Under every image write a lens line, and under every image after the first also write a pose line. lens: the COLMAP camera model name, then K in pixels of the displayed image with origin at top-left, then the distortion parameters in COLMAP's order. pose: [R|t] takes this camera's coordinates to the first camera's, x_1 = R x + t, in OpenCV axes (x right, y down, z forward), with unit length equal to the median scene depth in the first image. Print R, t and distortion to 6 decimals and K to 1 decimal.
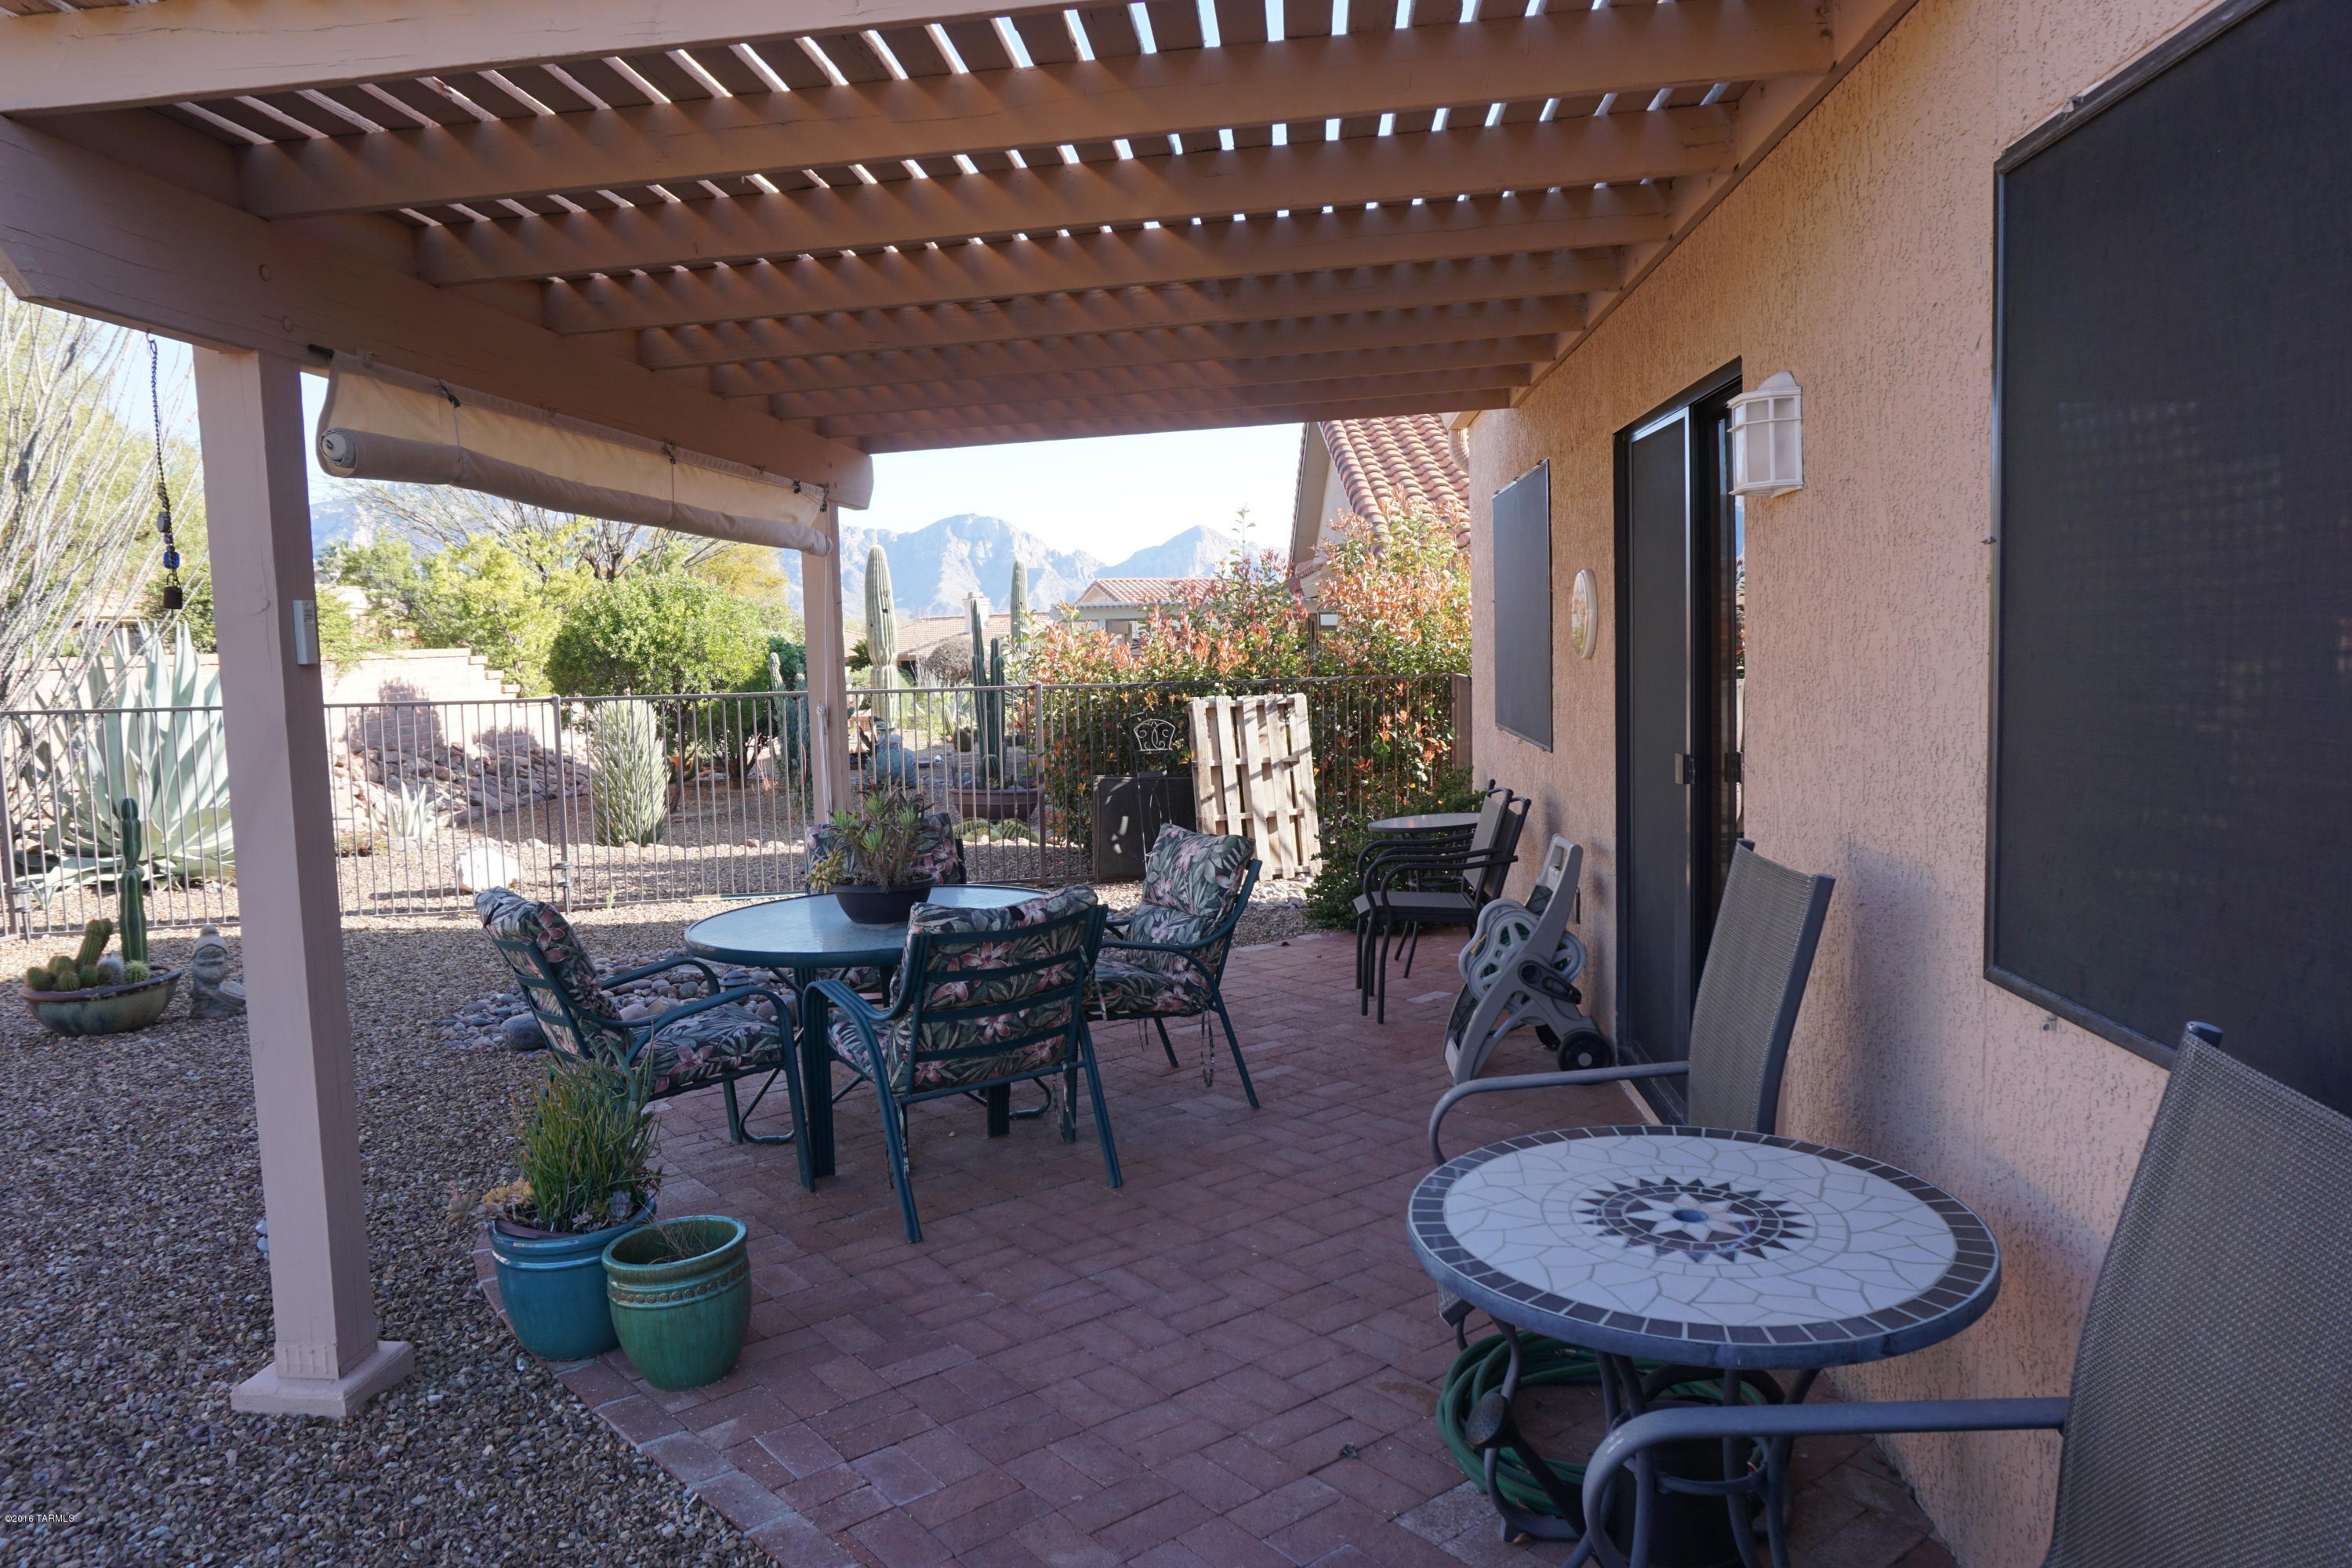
lens RADIAL K [[1584.8, 0, 1177.8], [0, 1584.8, 783.0], [0, 0, 1]] dist [-0.050652, 0.027700]
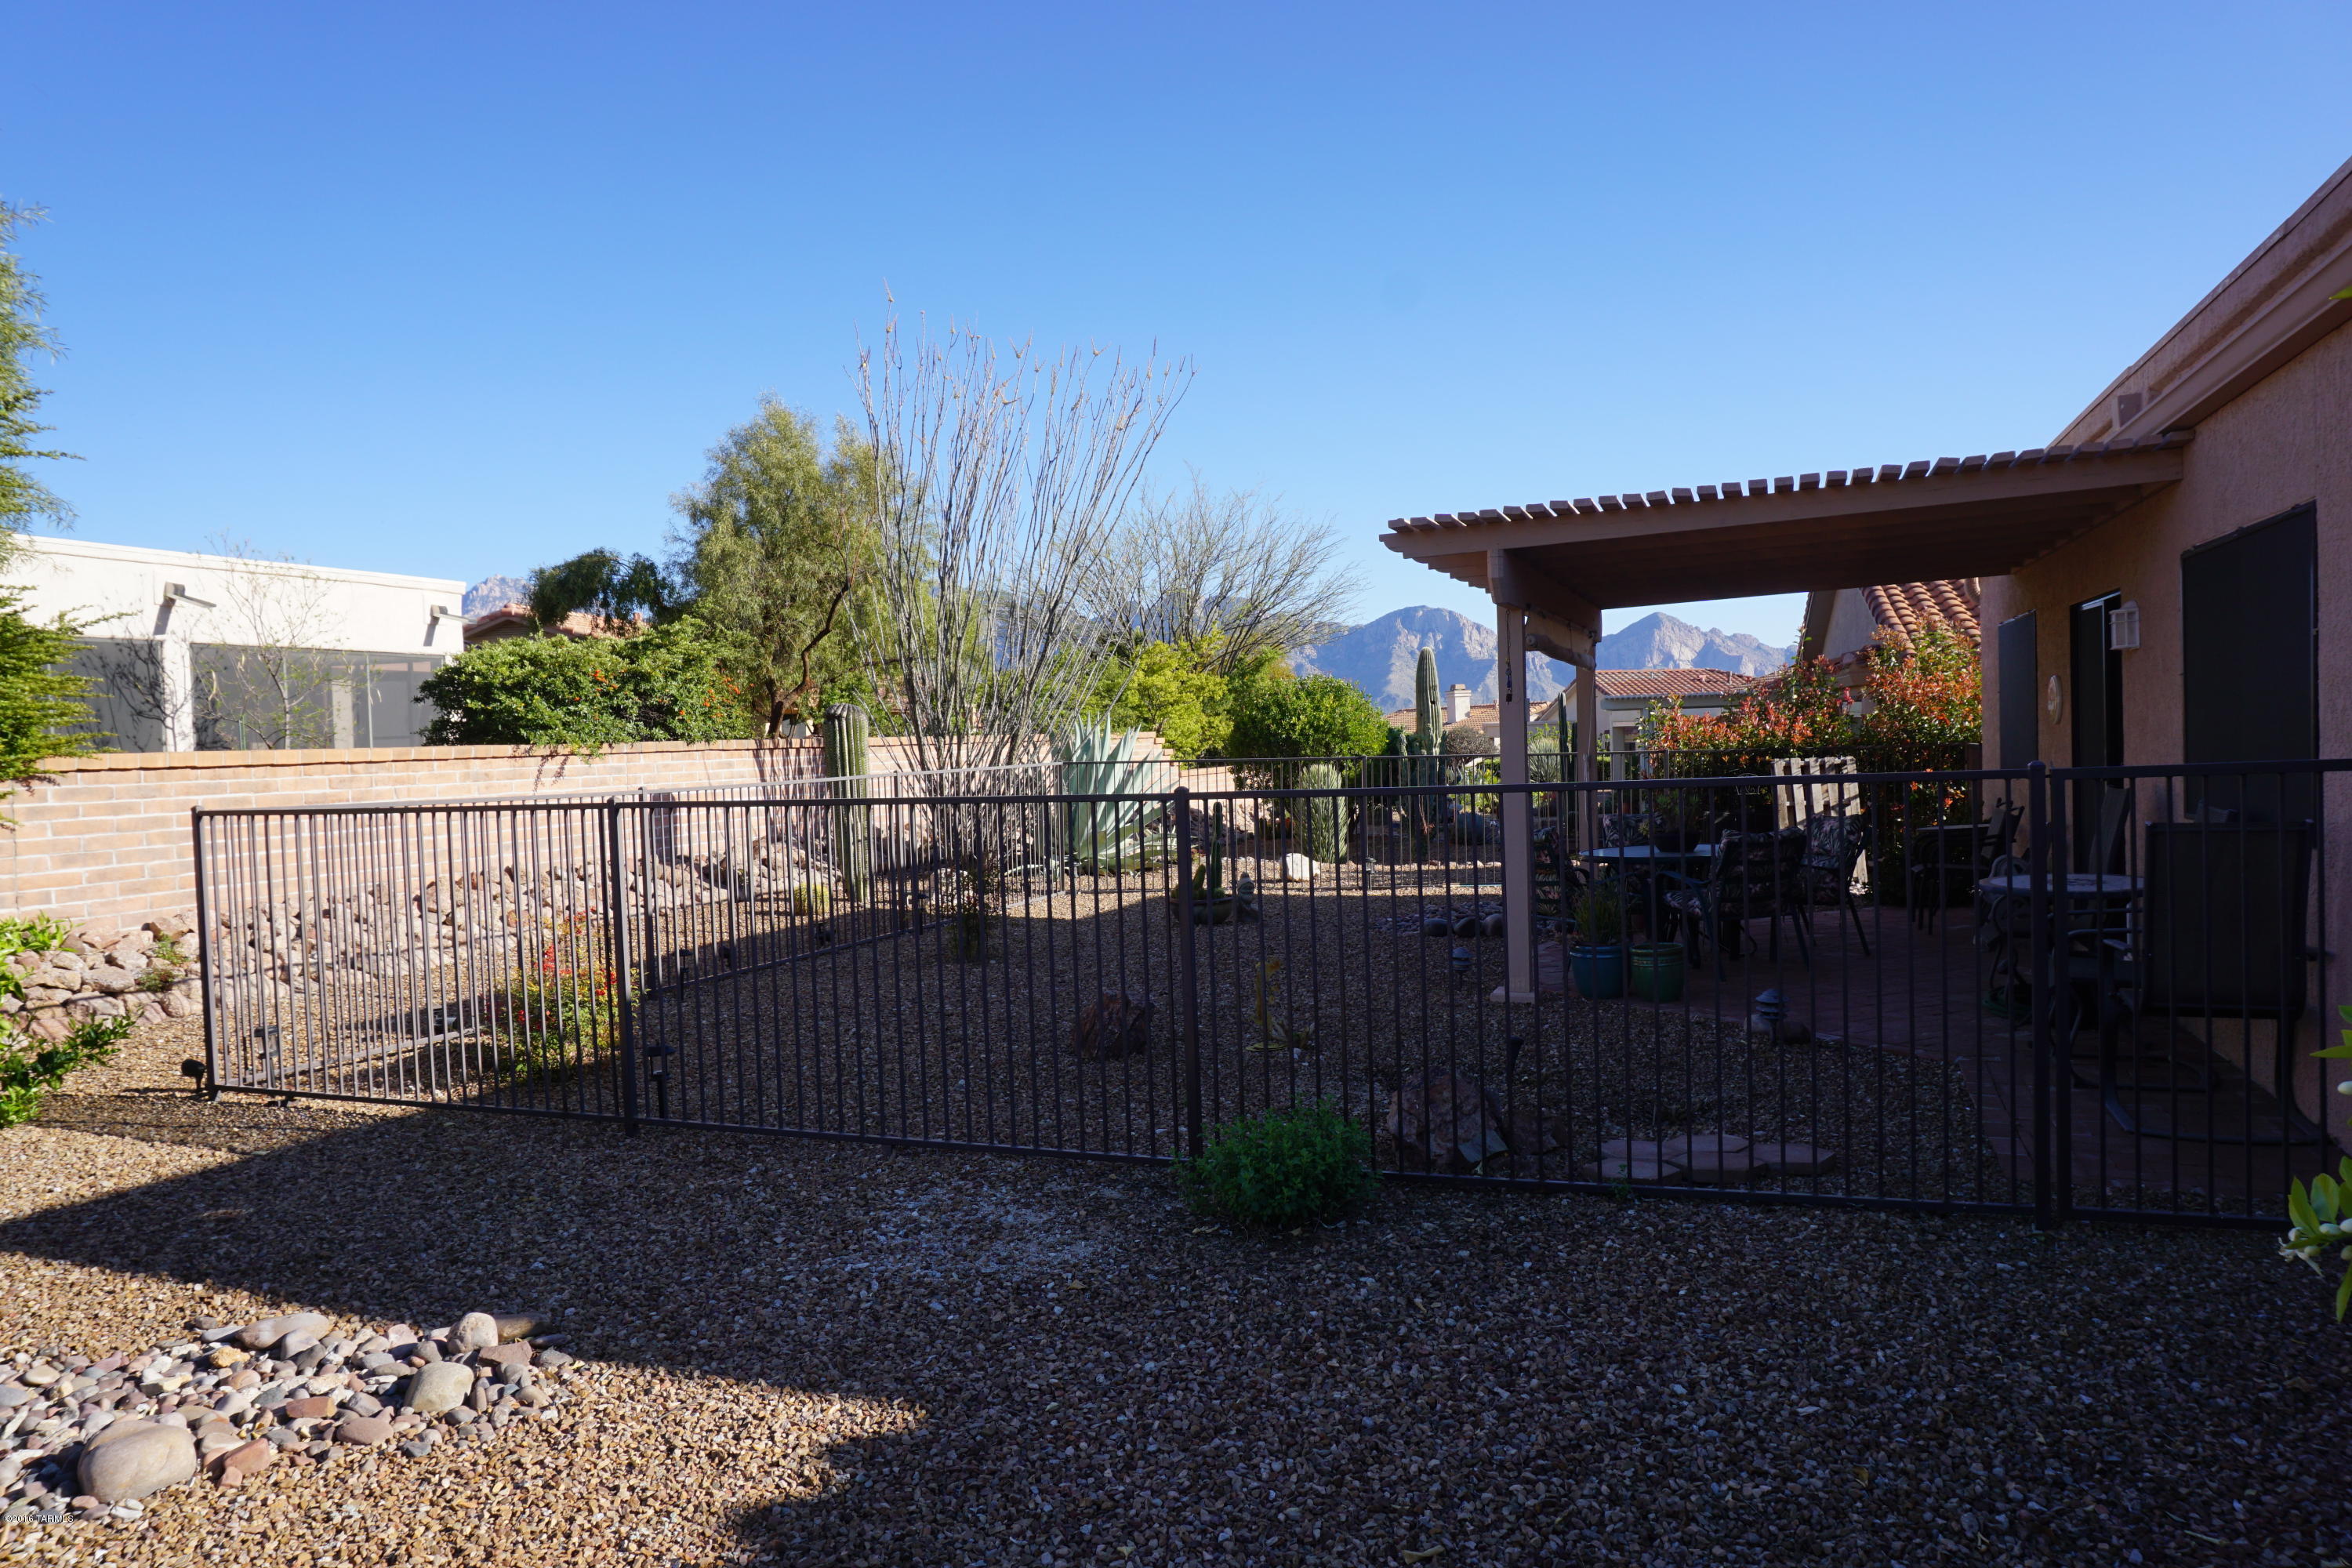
lens RADIAL K [[1584.8, 0, 1164.5], [0, 1584.8, 797.9], [0, 0, 1]] dist [-0.050652, 0.027700]
pose [[0.958395, 0.008667, -0.285313, -0.112557], [-0.022431, 0.998735, -0.045009, 0.058411], [0.284562, 0.049536, 0.957377, -0.539414]]
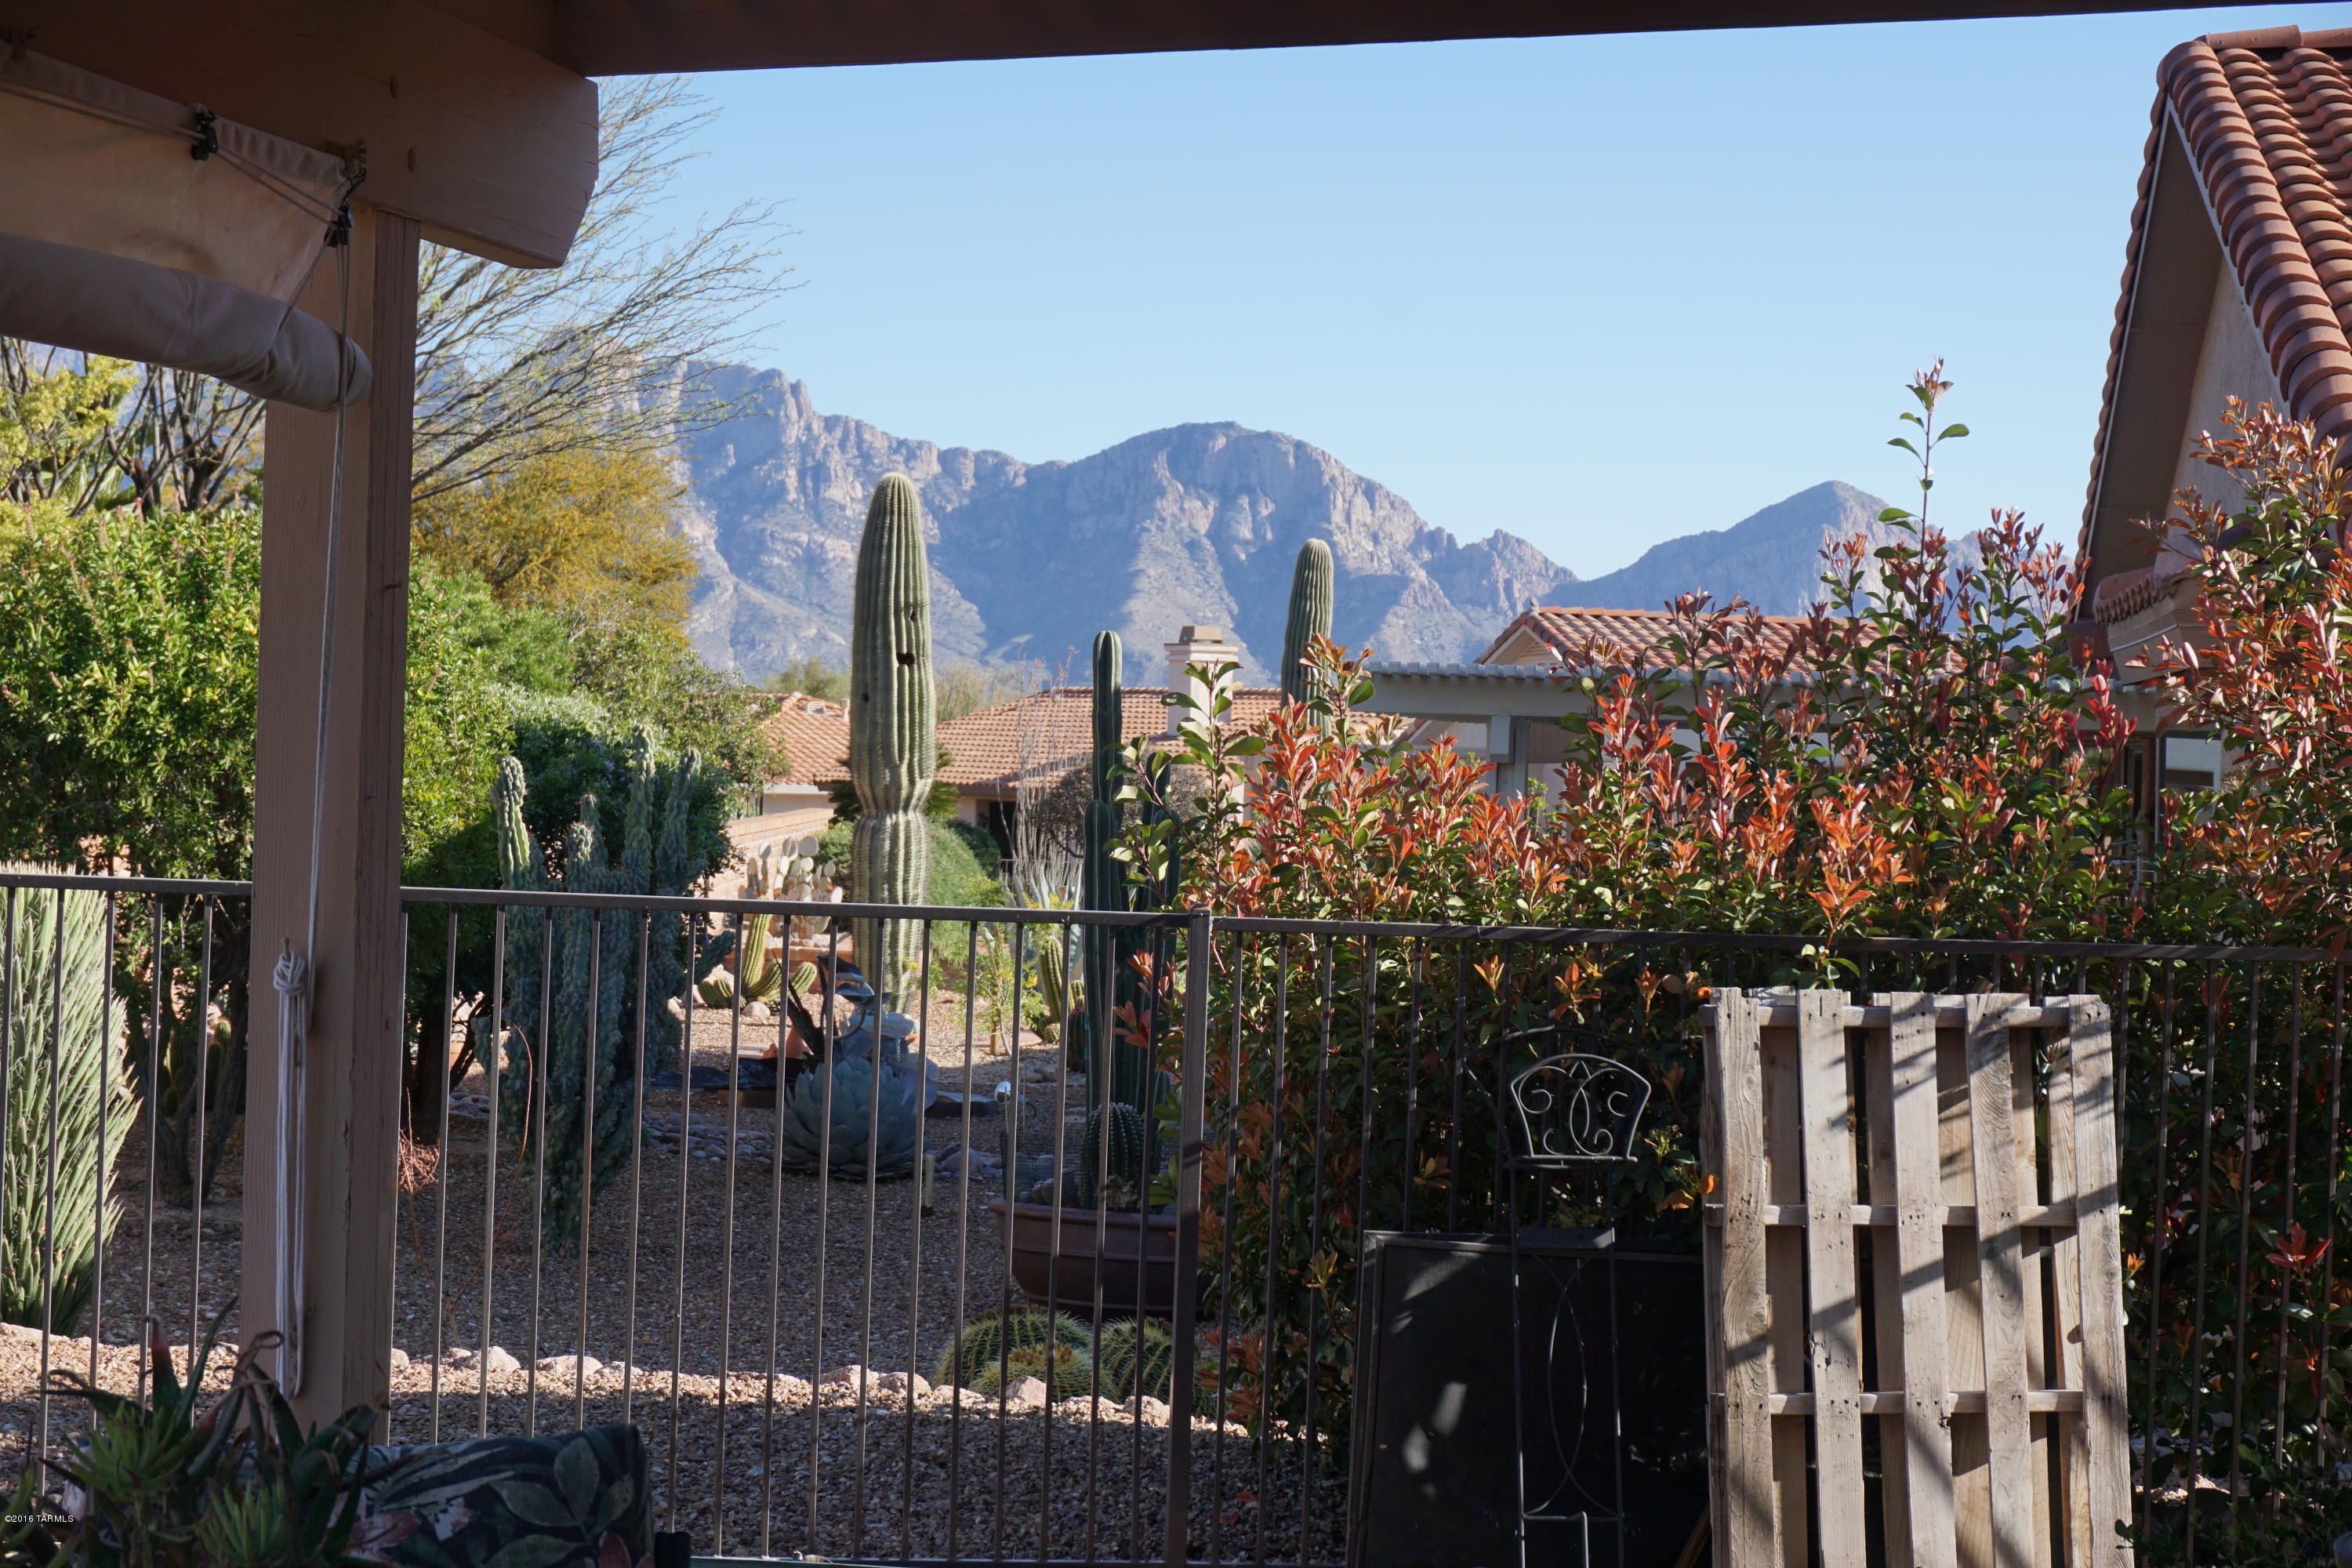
lens RADIAL K [[4264.1, 0, 1175.3], [0, 4264.1, 781.0], [0, 0, 1]] dist [0.006887, 0.000000]
pose [[0.989200, 0.057752, -0.134716, 0.013536], [-0.069323, 0.994149, -0.082841, -0.019166], [0.129144, 0.091285, 0.987415, 0.194243]]
